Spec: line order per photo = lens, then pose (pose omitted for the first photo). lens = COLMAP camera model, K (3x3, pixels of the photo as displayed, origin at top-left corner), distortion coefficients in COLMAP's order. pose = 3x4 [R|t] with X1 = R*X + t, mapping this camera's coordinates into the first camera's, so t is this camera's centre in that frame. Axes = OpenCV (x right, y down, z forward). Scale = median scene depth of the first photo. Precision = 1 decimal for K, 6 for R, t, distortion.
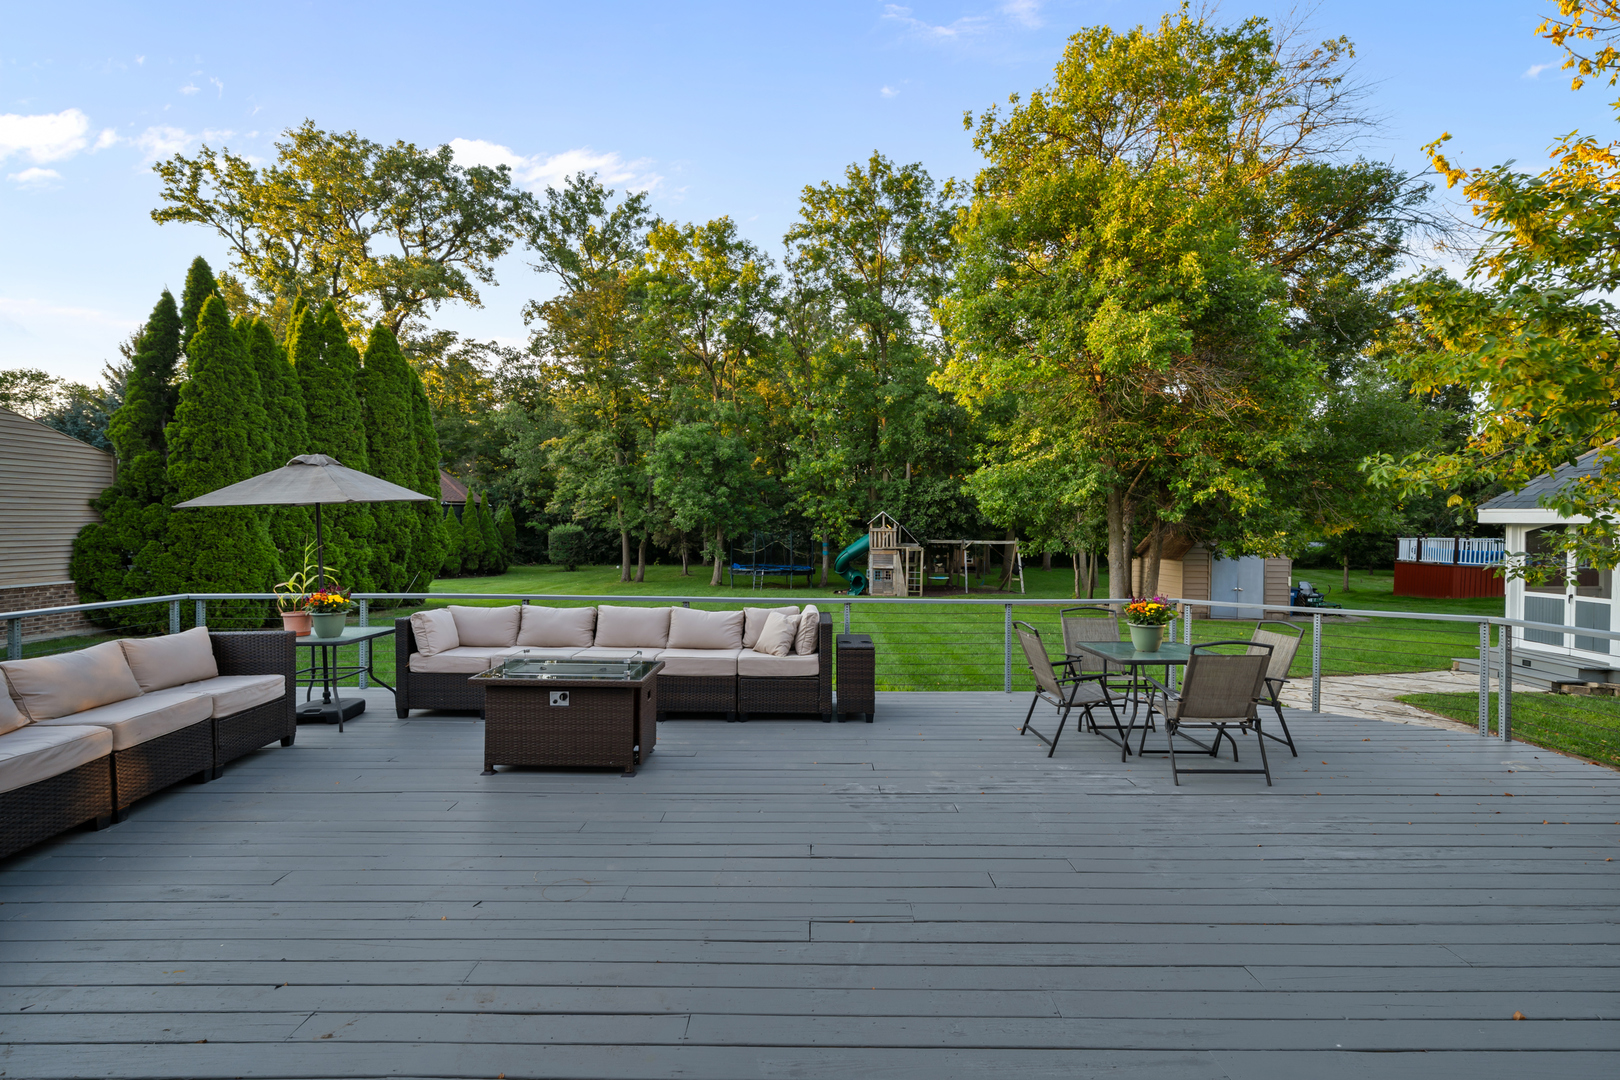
lens RADIAL K [[721.2, 0, 810.3], [0, 721.2, 541.2], [0, 0, 1]] dist [0.008608, 0.000126]
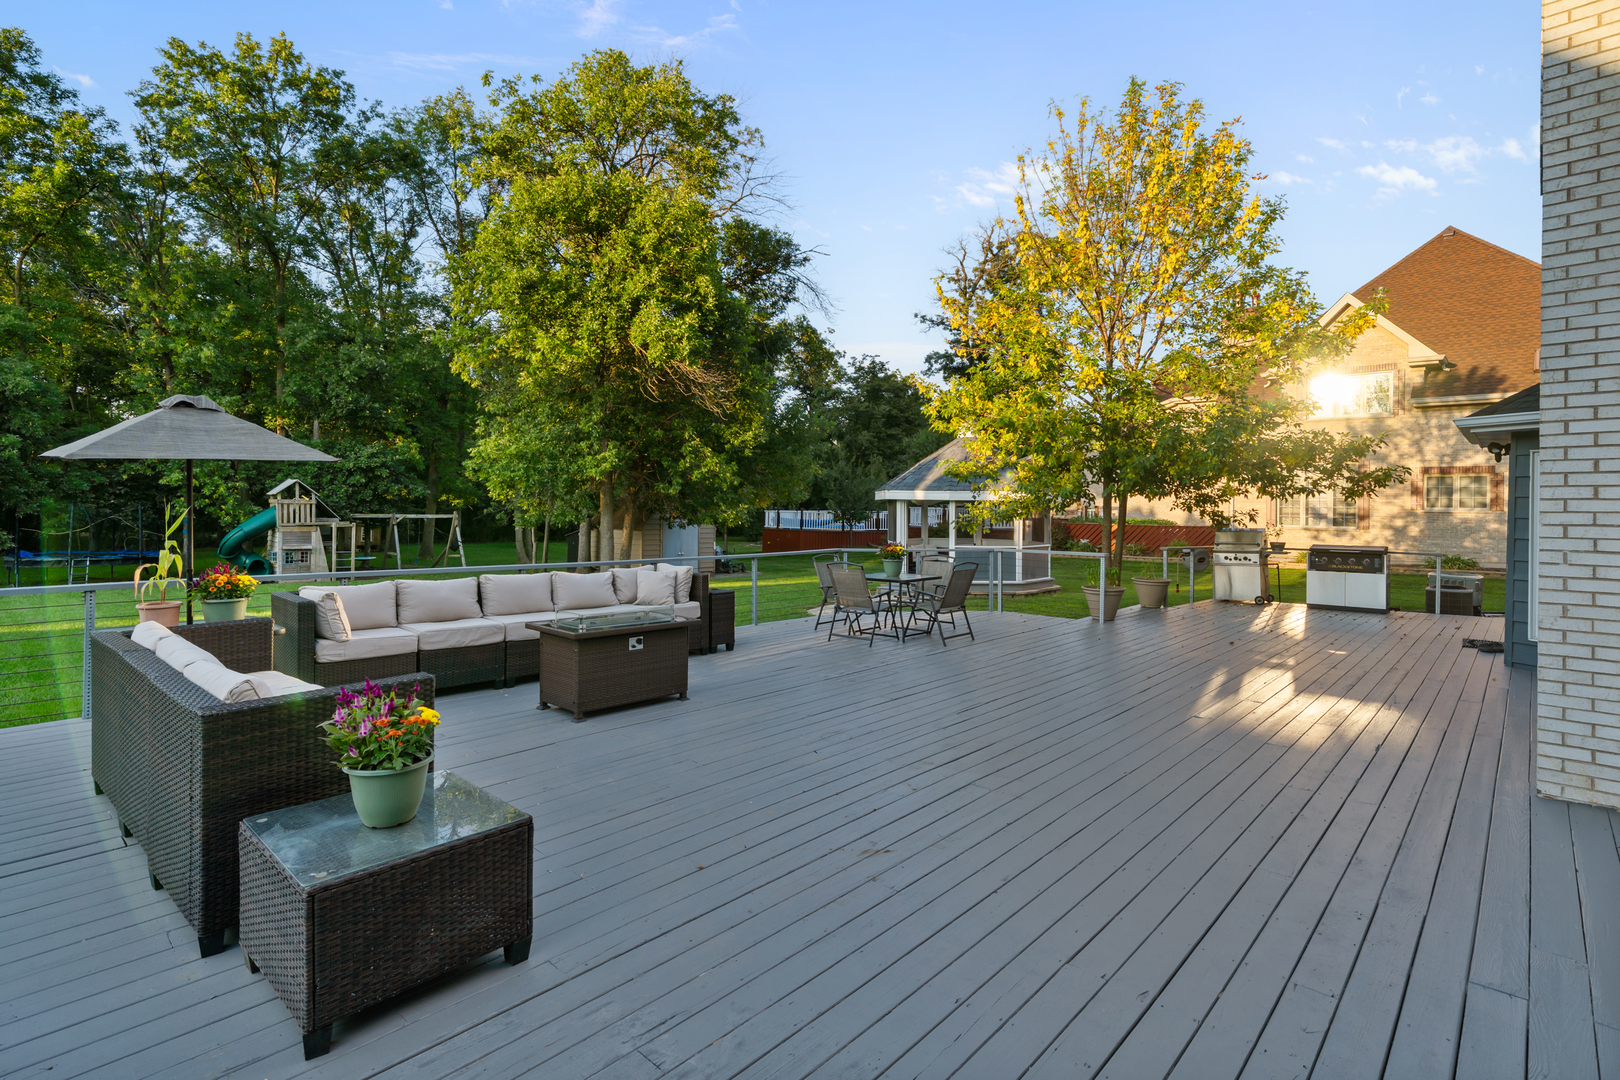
lens RADIAL K [[786.0, 0, 775.0], [0, 786.0, 509.0], [0, 0, 1]] dist [0.002108, 0.002015]
pose [[0.701610, -0.000630, 0.712561, -0.241246], [0.007328, 0.999953, -0.006331, 0.003032], [-0.712524, 0.009664, 0.701581, -0.008205]]
